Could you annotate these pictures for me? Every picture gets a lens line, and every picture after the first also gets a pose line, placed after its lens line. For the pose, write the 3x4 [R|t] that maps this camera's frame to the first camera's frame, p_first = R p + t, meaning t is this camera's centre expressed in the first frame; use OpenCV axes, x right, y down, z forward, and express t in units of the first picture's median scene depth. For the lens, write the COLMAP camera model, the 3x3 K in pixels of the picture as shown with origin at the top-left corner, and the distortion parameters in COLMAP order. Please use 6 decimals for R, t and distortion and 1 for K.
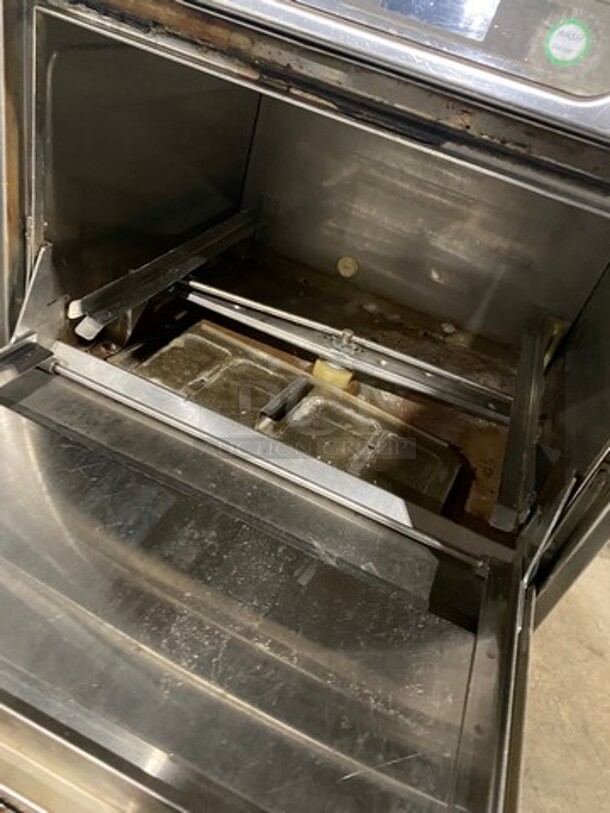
lens RADIAL K [[597.6, 0, 312.1], [0, 597.6, 372.4], [0, 0, 1]] dist [0.041283, -0.013089]
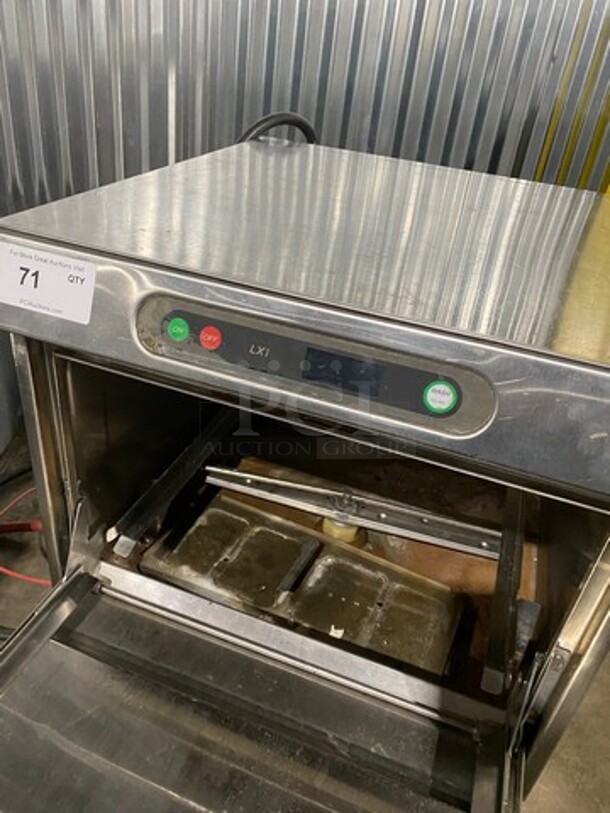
lens RADIAL K [[597.6, 0, 304.2], [0, 597.6, 406.0], [0, 0, 1]] dist [0.041283, -0.013089]
pose [[0.987281, -0.141021, -0.073411, 0.093789], [0.138691, 0.989683, -0.035955, -0.221537], [0.077724, 0.025316, 0.996653, -0.146324]]
